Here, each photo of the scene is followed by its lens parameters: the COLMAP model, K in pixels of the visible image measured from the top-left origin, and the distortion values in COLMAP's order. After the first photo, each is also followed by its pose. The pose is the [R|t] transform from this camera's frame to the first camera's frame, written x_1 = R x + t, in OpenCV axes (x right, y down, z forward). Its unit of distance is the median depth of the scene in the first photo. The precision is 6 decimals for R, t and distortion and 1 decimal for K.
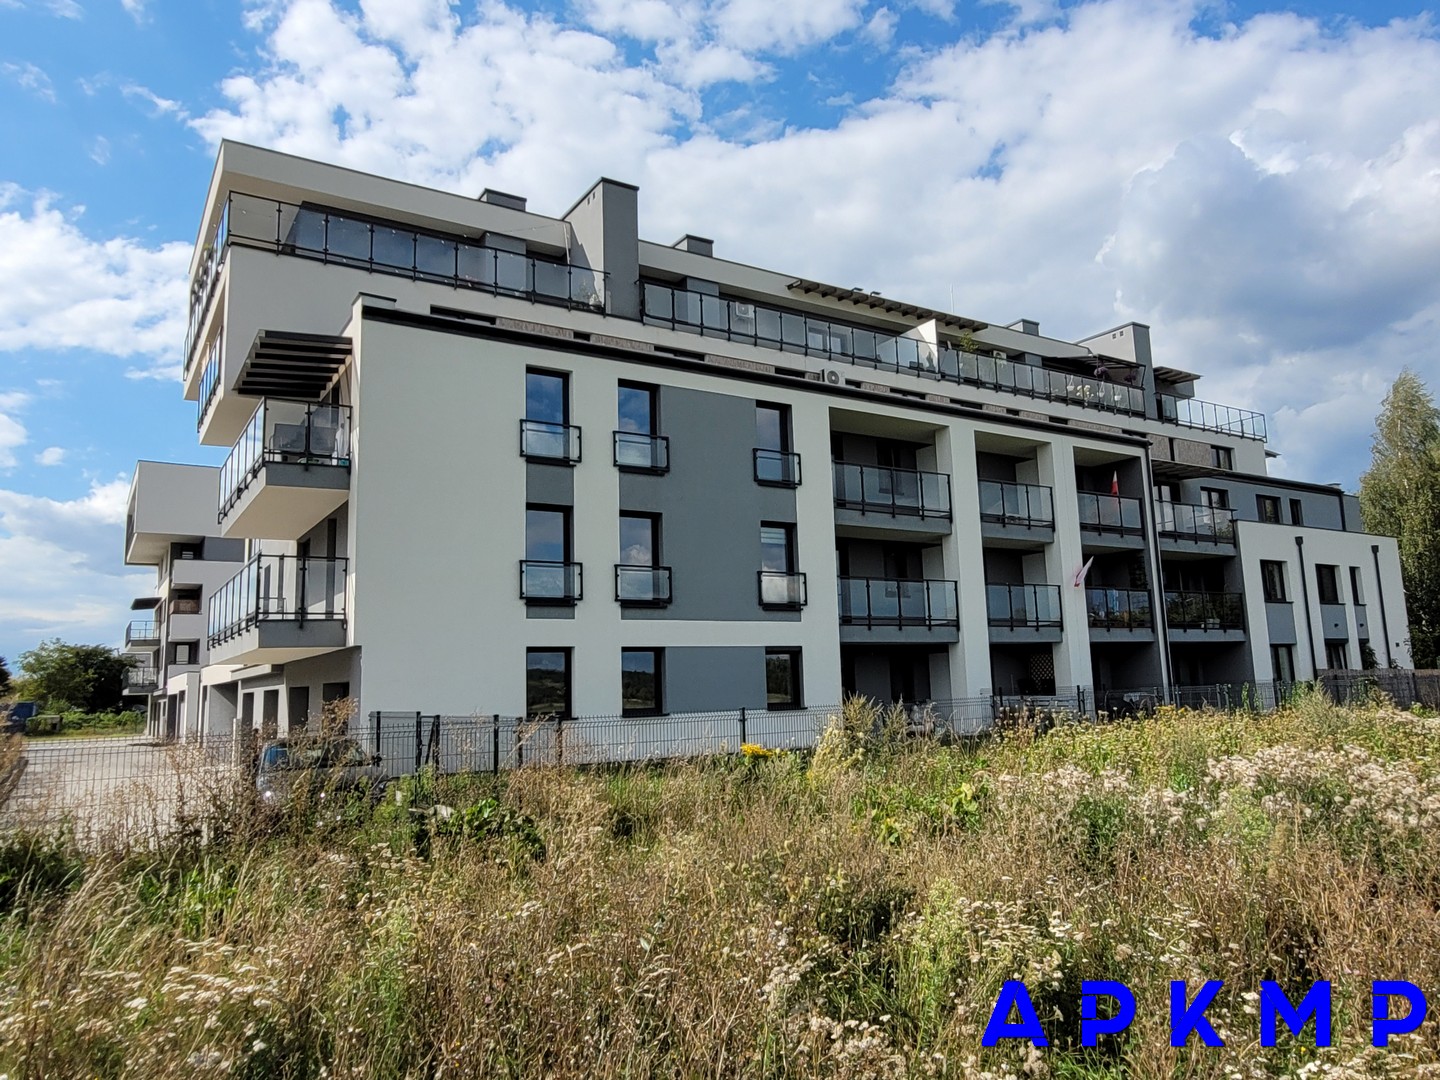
lens RADIAL K [[994.8, 0, 720.0], [0, 994.8, 540.0], [0, 0, 1]] dist [-0.002065, 0.001272]
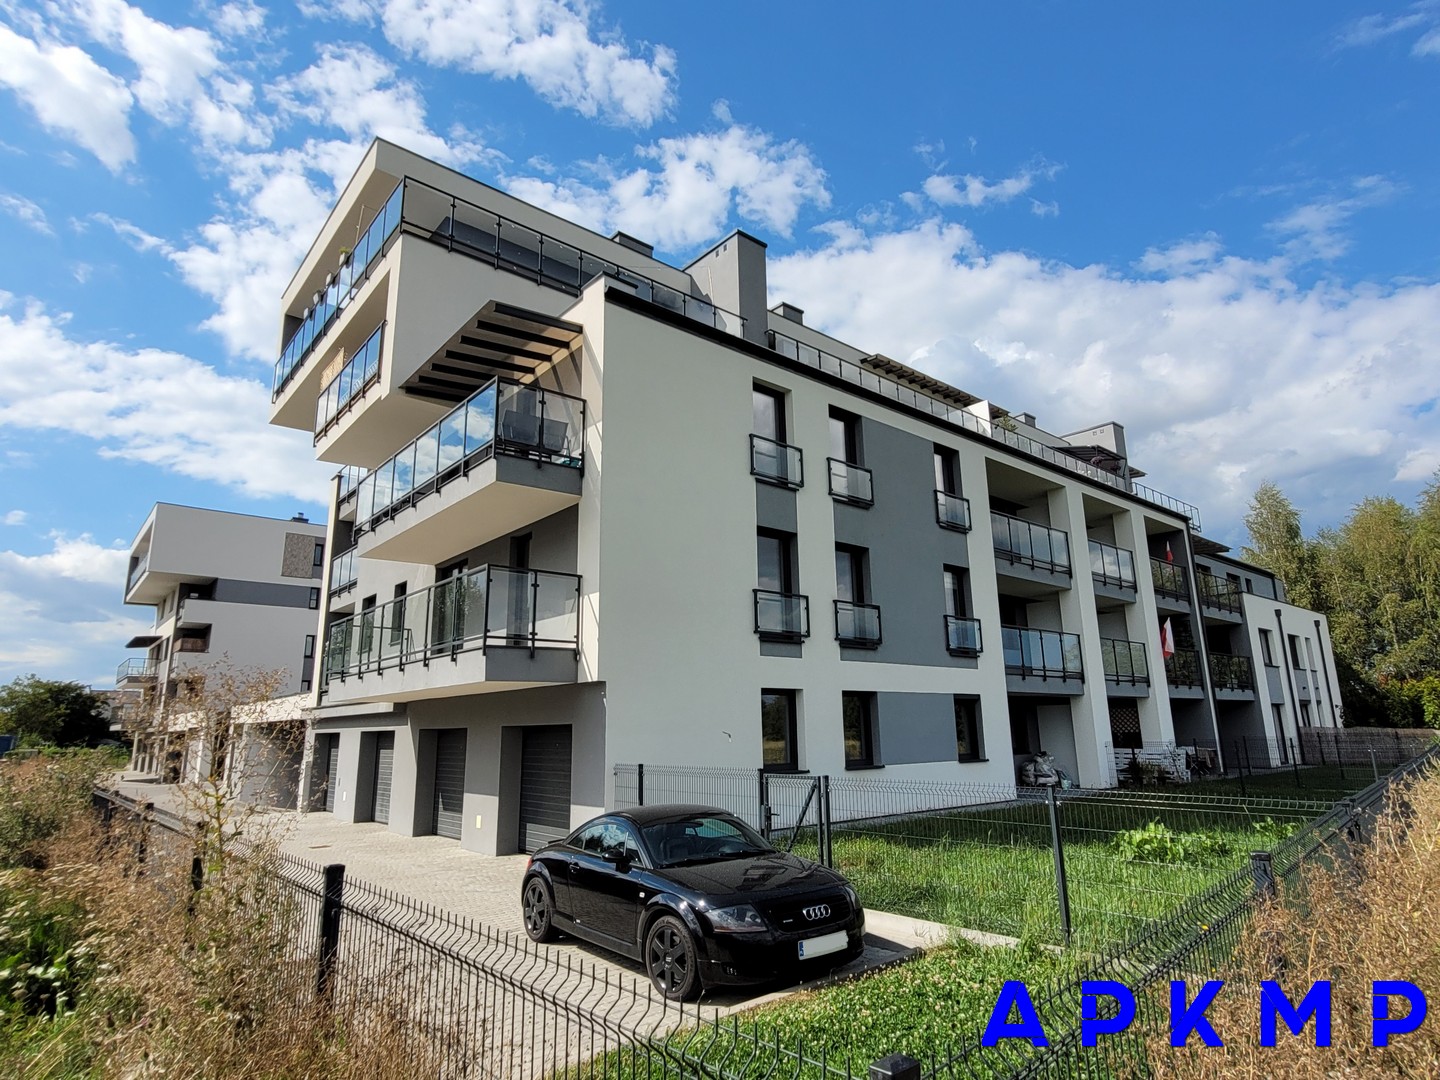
lens RADIAL K [[805.2, 0, 719.1], [0, 805.2, 547.3], [0, 0, 1]] dist [-0.003121, -0.001518]
pose [[0.990841, 0.045823, 0.127017, -0.267118], [-0.035675, 0.996072, -0.081048, 0.035074], [-0.130232, 0.075775, 0.988584, 0.241754]]
